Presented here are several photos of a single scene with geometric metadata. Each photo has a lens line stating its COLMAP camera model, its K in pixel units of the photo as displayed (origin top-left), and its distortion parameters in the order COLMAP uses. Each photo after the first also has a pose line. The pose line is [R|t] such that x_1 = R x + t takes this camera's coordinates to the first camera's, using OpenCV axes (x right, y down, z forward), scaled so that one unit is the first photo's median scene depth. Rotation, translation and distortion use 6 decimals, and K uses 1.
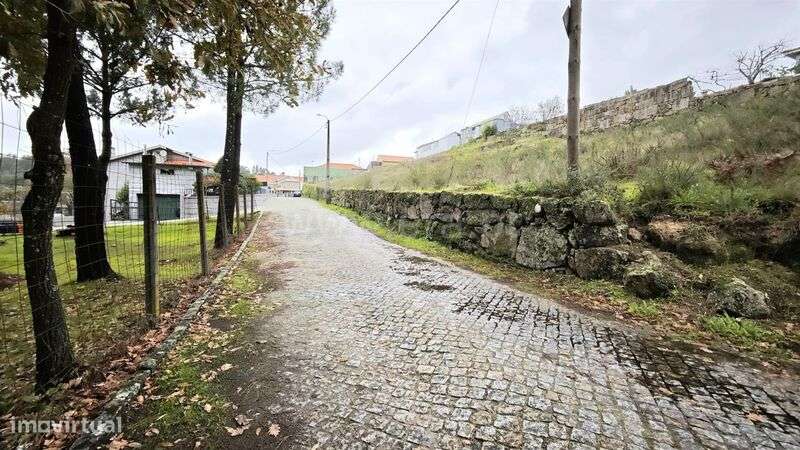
lens RADIAL K [[329.9, 0, 401.2], [0, 329.9, 224.1], [0, 0, 1]] dist [-0.000854, 0.001358]
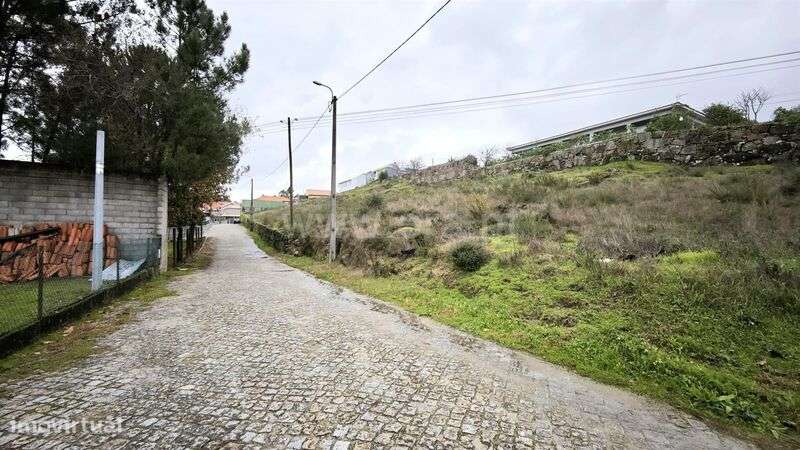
lens RADIAL K [[329.9, 0, 401.2], [0, 329.9, 224.1], [0, 0, 1]] dist [-0.000854, 0.001358]
pose [[0.990402, -0.005926, 0.138088, 0.281566], [0.014902, 0.997835, -0.064064, 0.018007], [-0.137409, 0.065507, 0.988346, -0.685106]]
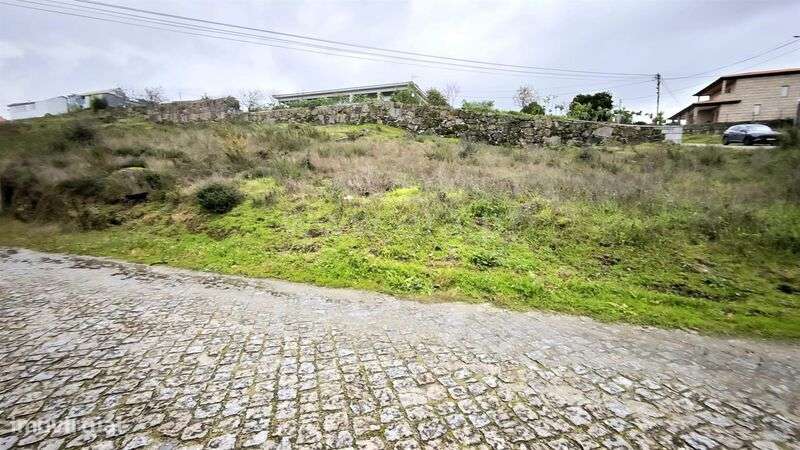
lens RADIAL K [[329.9, 0, 401.2], [0, 329.9, 224.1], [0, 0, 1]] dist [-0.000854, 0.001358]
pose [[0.691275, -0.077509, 0.718423, 0.289227], [0.022679, 0.996068, 0.085642, 0.028820], [-0.722236, -0.042909, 0.690315, -0.690741]]
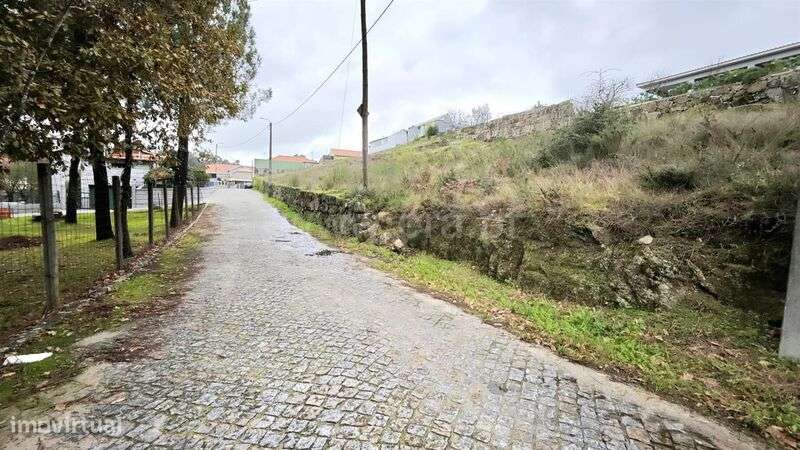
lens RADIAL K [[348.4, 0, 402.8], [0, 348.4, 224.5], [0, 0, 1]] dist [0.000387, 0.000479]
pose [[0.995177, 0.008962, 0.097685, 0.120889], [-0.010829, 0.999768, 0.018600, 0.006159], [-0.097496, -0.019568, 0.995044, -0.247461]]
